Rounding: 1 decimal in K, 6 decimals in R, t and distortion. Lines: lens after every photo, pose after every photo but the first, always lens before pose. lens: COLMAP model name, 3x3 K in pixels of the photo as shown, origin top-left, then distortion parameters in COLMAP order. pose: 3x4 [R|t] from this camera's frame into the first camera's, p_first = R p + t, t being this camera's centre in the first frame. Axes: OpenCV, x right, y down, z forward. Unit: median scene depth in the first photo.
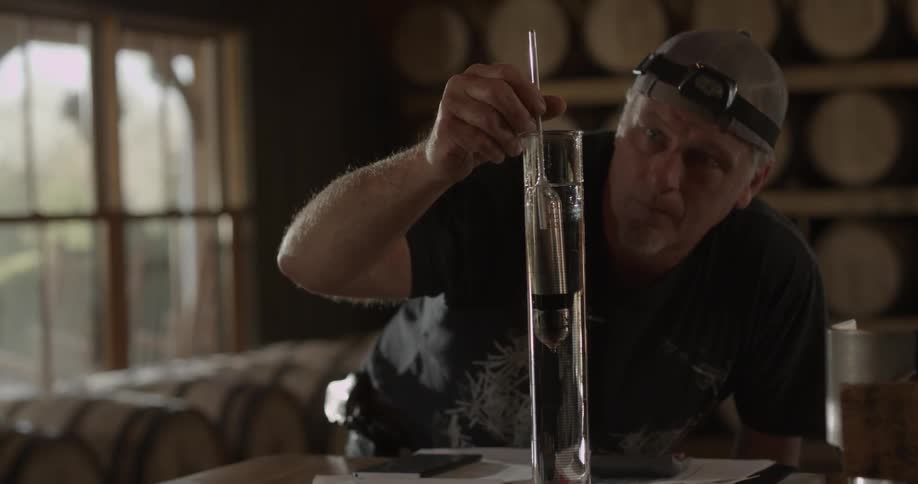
lens RADIAL K [[1757.7, 0, 459.0], [0, 1757.7, 242.0], [0, 0, 1]] dist [-0.194090, -0.025108]
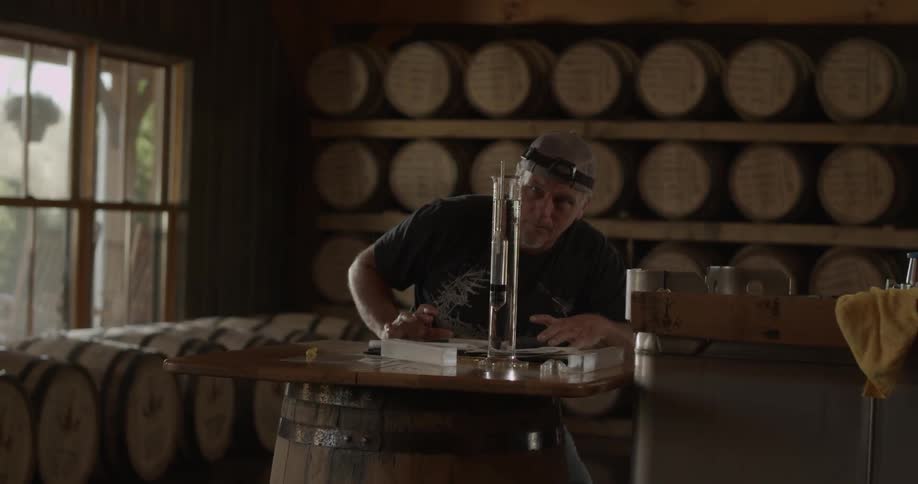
lens RADIAL K [[1757.7, 0, 459.0], [0, 1757.7, 242.0], [0, 0, 1]] dist [-0.194090, -0.025108]
pose [[0.994074, 0.063392, 0.088303, -0.040043], [-0.062913, 0.997985, -0.008202, 0.005644], [-0.088645, 0.002598, 0.996060, -0.269191]]
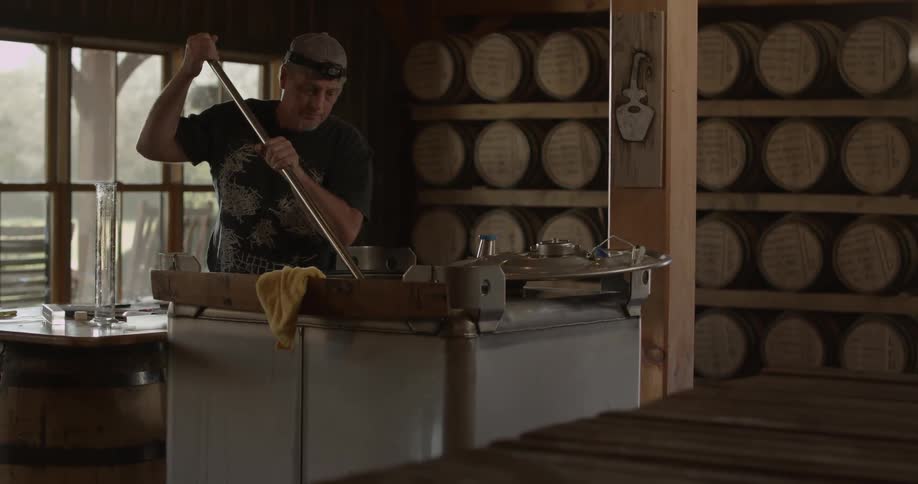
lens RADIAL K [[1757.7, 0, 459.0], [0, 1757.7, 242.0], [0, 0, 1]] dist [-0.194090, -0.025108]
pose [[0.989575, 0.051827, -0.134373, 0.236159], [-0.048698, 0.998463, 0.026466, -0.019530], [0.135538, -0.019647, 0.990577, -0.413430]]
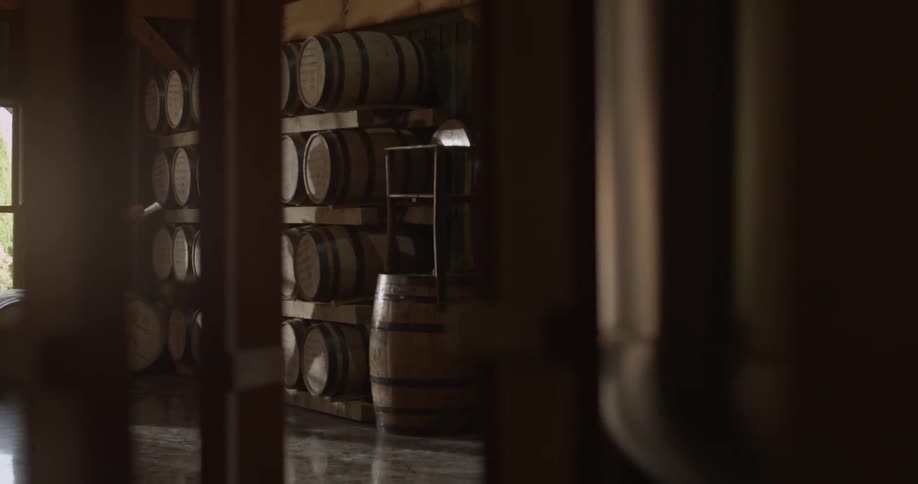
lens RADIAL K [[1757.7, 0, 459.0], [0, 1757.7, 242.0], [0, 0, 1]] dist [-0.194090, -0.025108]
pose [[0.792276, 0.045496, -0.608464, 1.371208], [-0.039121, 0.998952, 0.023754, -0.045958], [0.608907, 0.004984, 0.793226, -0.064826]]
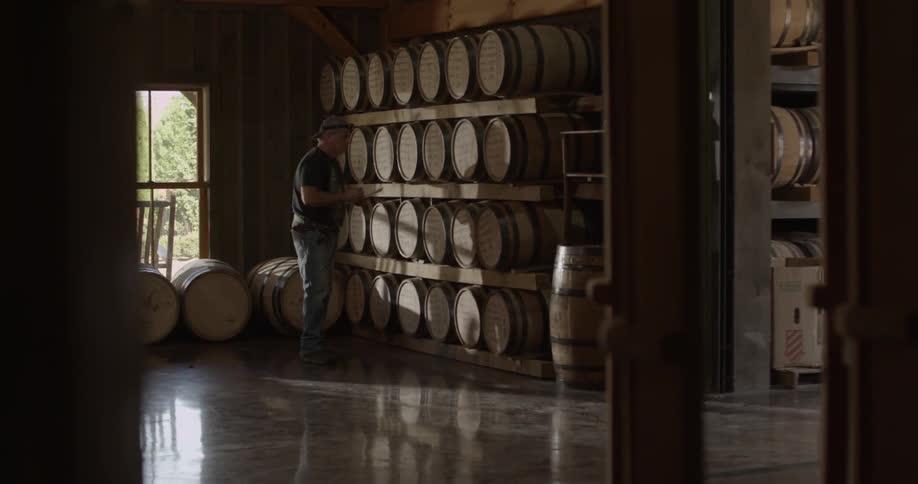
lens RADIAL K [[1757.7, 0, 459.0], [0, 1757.7, 242.0], [0, 0, 1]] dist [-0.194090, -0.025108]
pose [[0.758822, 0.055148, -0.648959, 1.415041], [-0.029283, 0.998290, 0.050595, -0.064044], [0.650639, -0.019389, 0.759139, -0.232489]]
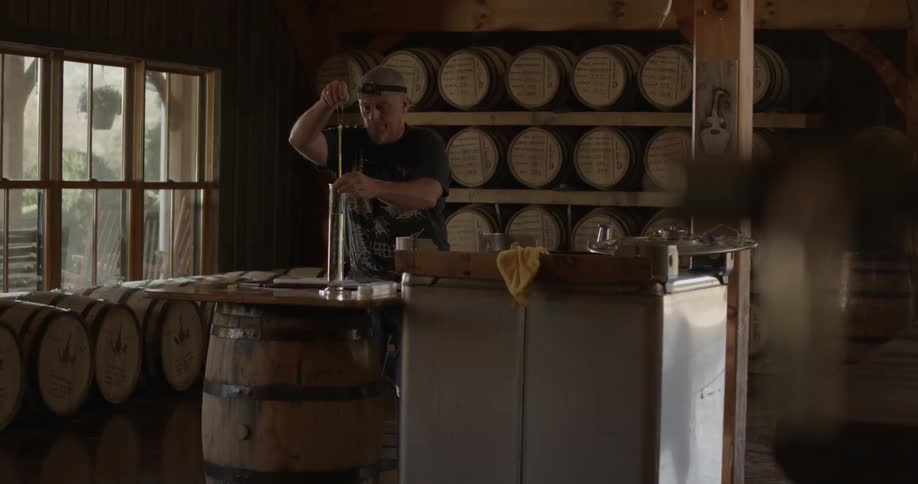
lens RADIAL K [[1757.7, 0, 459.0], [0, 1757.7, 242.0], [0, 0, 1]] dist [-0.194090, -0.025108]
pose [[0.998006, 0.050582, 0.037749, 0.044464], [-0.051378, 0.998471, 0.020406, -0.010248], [-0.036659, -0.022305, 0.999079, -0.644633]]
